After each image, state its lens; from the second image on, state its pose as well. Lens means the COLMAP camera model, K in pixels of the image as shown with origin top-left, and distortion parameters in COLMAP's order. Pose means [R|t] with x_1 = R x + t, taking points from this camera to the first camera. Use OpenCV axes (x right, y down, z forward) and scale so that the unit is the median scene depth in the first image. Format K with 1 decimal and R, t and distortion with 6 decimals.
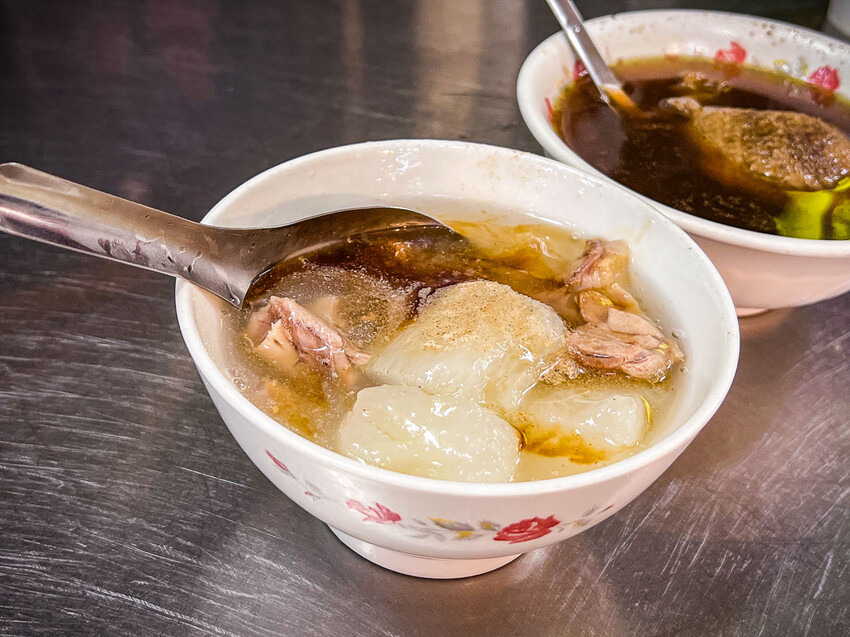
lens RADIAL K [[1183.7, 0, 410.7], [0, 1183.7, 319.0], [0, 0, 1]] dist [0.110352, -0.013080]
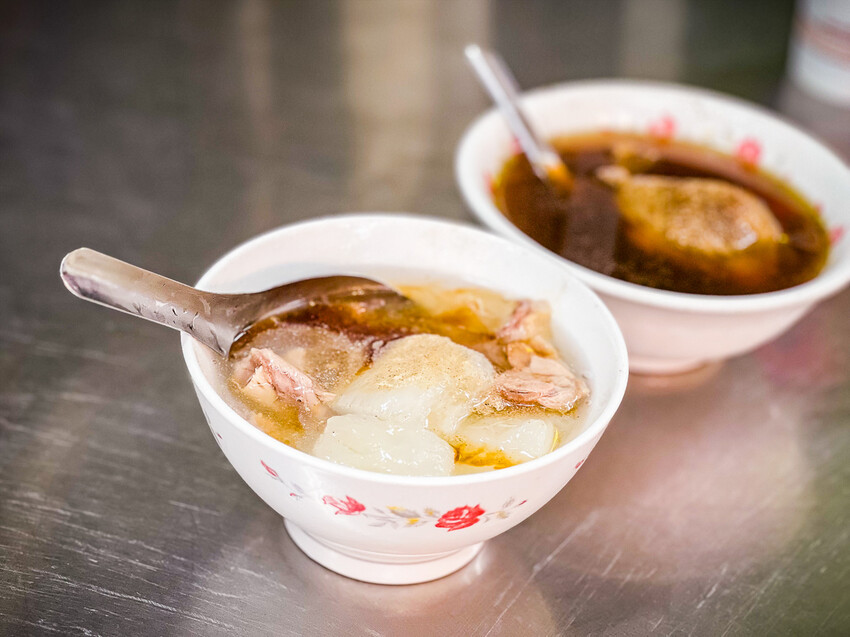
lens RADIAL K [[1915.9, 0, 425.0], [0, 1915.9, 318.5], [0, 0, 1]] dist [0.029831, 0.059064]
pose [[0.998770, -0.014154, 0.047524, -0.033188], [0.017401, 0.997492, -0.068612, 0.087350], [-0.046433, 0.069355, 0.996511, -0.958716]]
